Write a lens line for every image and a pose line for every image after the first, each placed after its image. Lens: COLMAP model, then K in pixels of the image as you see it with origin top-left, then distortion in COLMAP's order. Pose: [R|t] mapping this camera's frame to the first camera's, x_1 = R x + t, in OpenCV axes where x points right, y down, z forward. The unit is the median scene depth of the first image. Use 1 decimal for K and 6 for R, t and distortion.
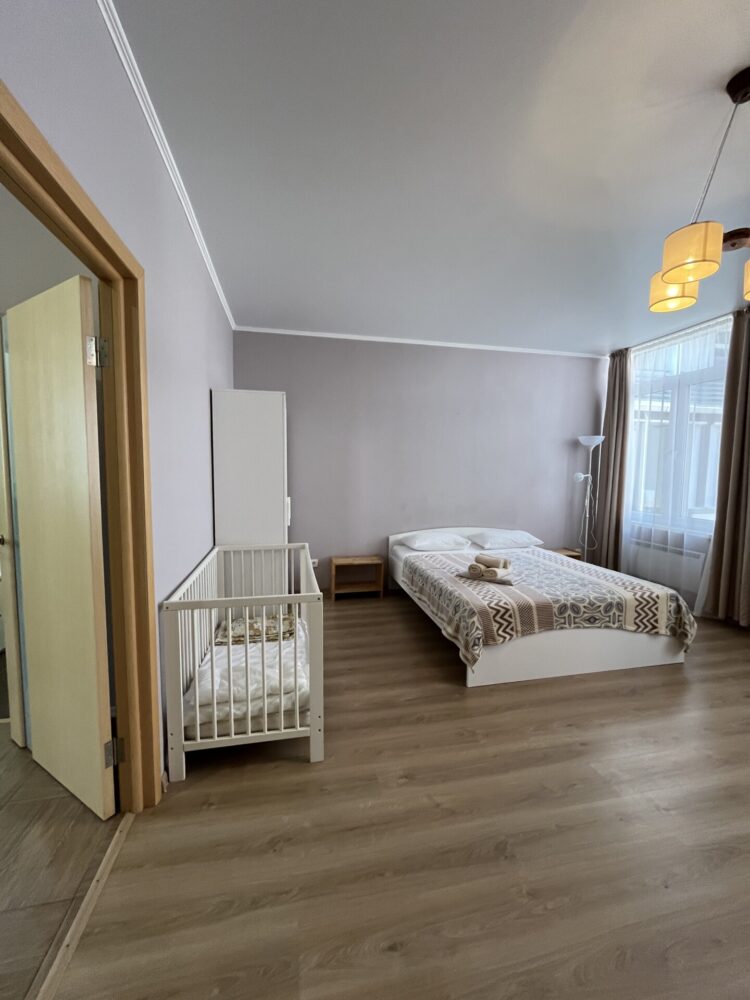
lens RADIAL K [[409.9, 0, 370.4], [0, 409.9, 502.5], [0, 0, 1]] dist [-0.009360, 0.000245]
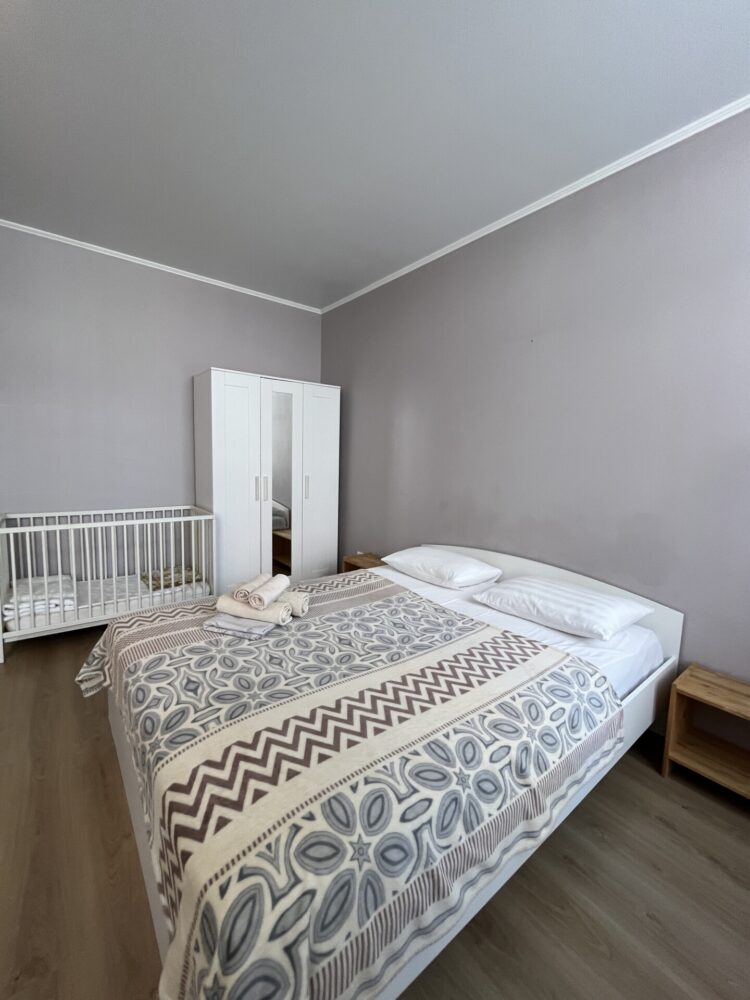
lens RADIAL K [[409.9, 0, 378.0], [0, 409.9, 491.8], [0, 0, 1]] dist [-0.009360, 0.000245]
pose [[0.443727, 0.087158, -0.891914, 0.990202], [-0.107042, 0.993289, 0.043811, -0.045445], [0.889746, 0.076032, 0.450078, 0.974227]]
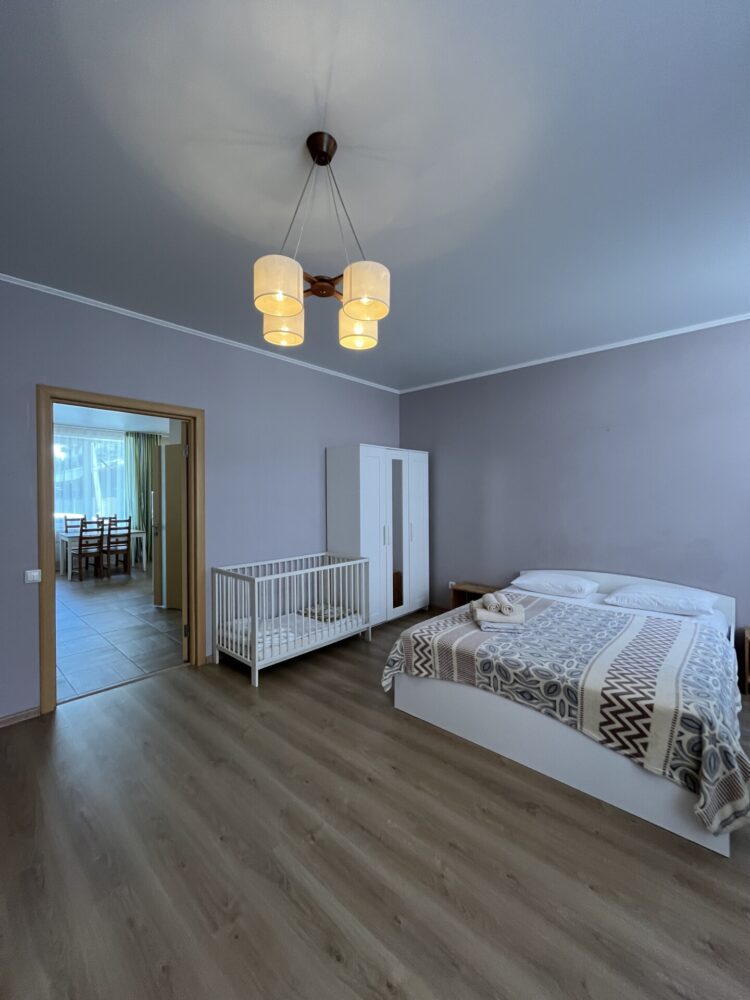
lens RADIAL K [[409.9, 0, 369.4], [0, 409.9, 497.0], [0, 0, 1]] dist [-0.009360, 0.000245]
pose [[0.577686, -0.002928, -0.816254, 0.965204], [-0.062385, 0.996910, -0.047728, -0.031640], [0.813871, 0.078494, 0.575719, 0.270185]]
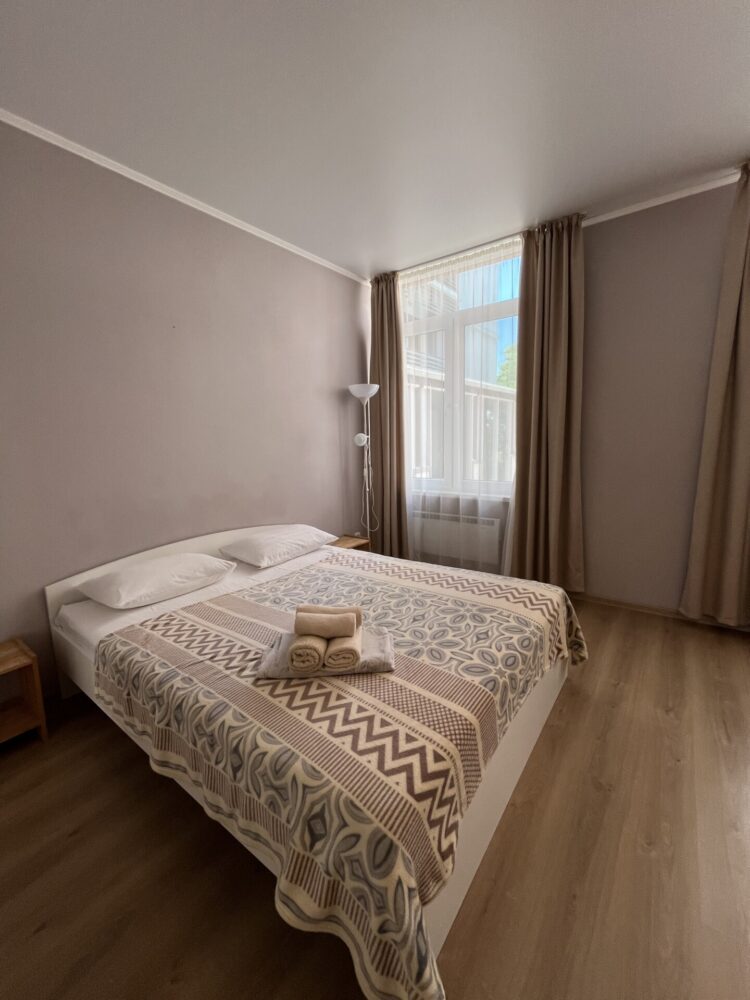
lens RADIAL K [[409.9, 0, 377.6], [0, 409.9, 496.3], [0, 0, 1]] dist [-0.009360, 0.000245]
pose [[0.746951, -0.125124, 0.652999, 0.061783], [0.090774, 0.992128, 0.086272, -0.033277], [-0.658653, -0.005166, 0.752429, 0.689518]]
